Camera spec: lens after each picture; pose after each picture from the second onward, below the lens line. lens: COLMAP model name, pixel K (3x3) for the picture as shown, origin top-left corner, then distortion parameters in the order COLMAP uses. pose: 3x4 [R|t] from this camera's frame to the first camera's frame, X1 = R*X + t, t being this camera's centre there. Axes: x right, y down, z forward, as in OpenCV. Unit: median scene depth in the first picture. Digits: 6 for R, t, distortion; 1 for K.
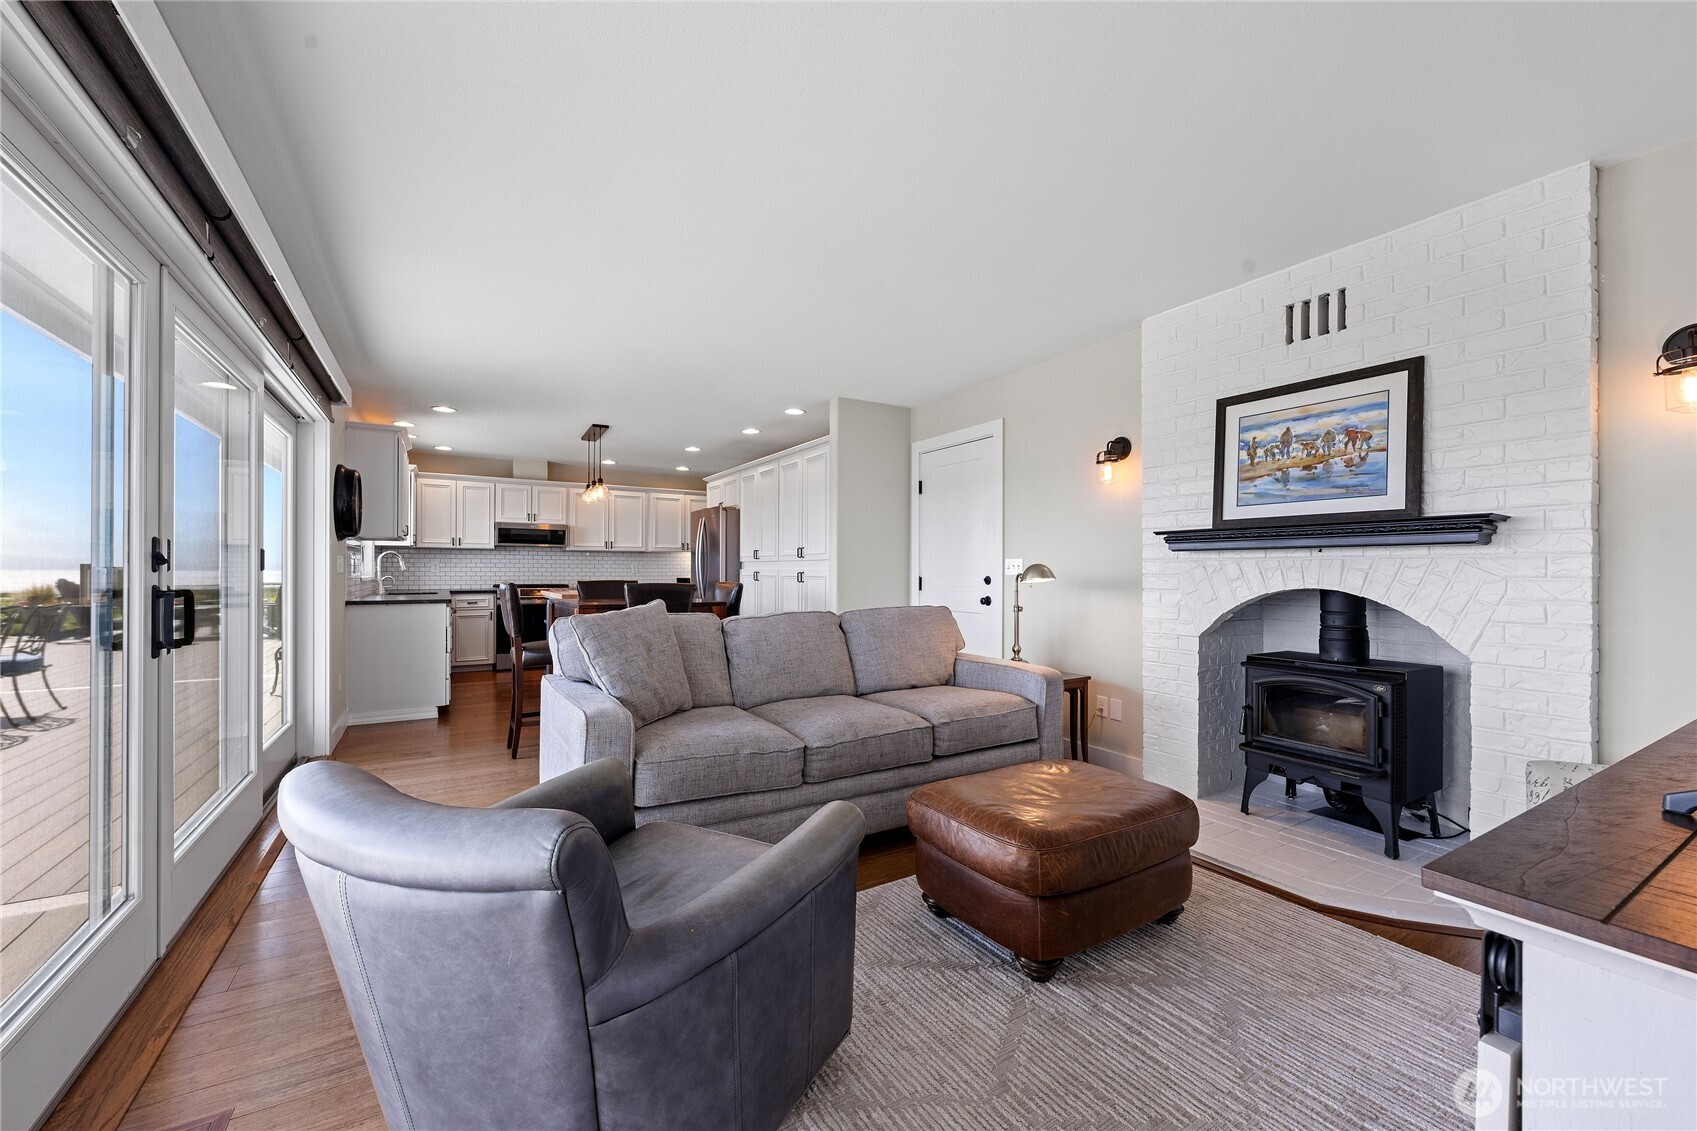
lens RADIAL K [[673.8, 0, 844.7], [0, 673.8, 568.1], [0, 0, 1]] dist [-0.001058, -0.000151]
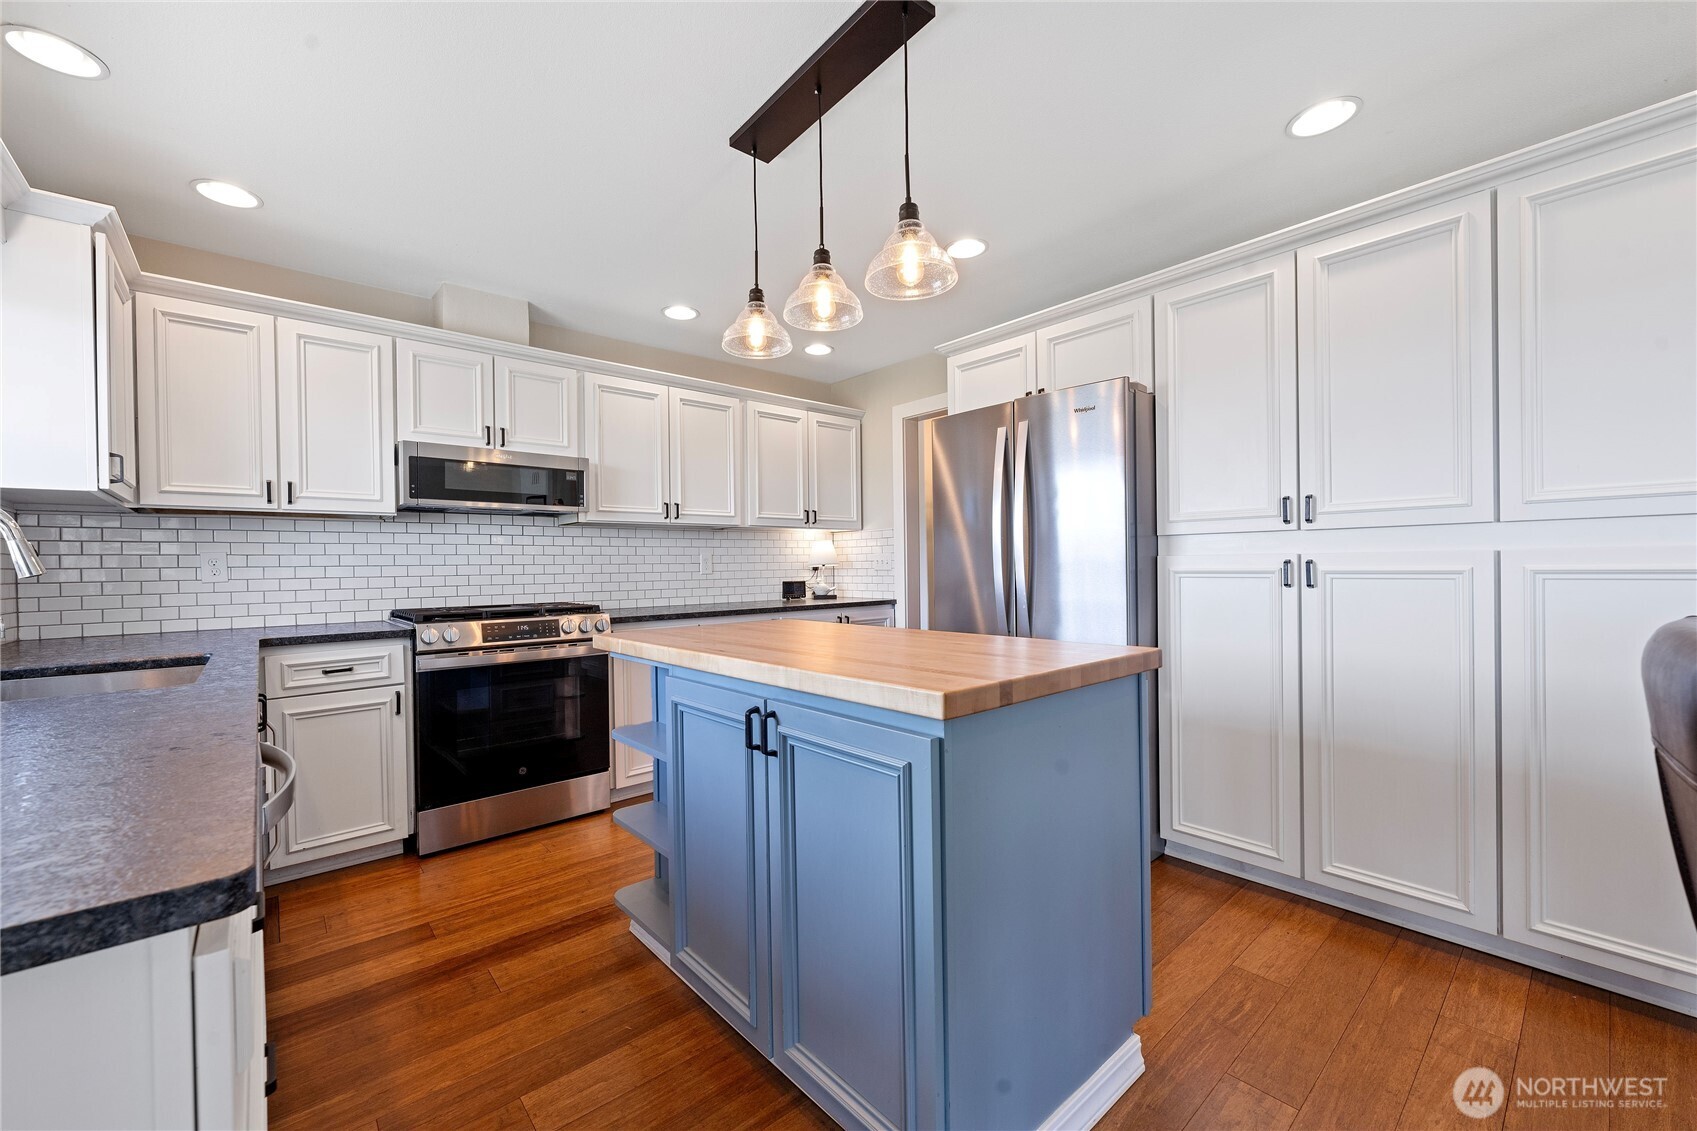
lens RADIAL K [[673.8, 0, 844.7], [0, 673.8, 568.1], [0, 0, 1]] dist [-0.001058, -0.000151]
pose [[0.984799, -0.019191, 0.172633, -0.338294], [0.017921, 0.999800, 0.008910, 0.001626], [-0.172770, -0.005681, 0.984946, 0.586636]]
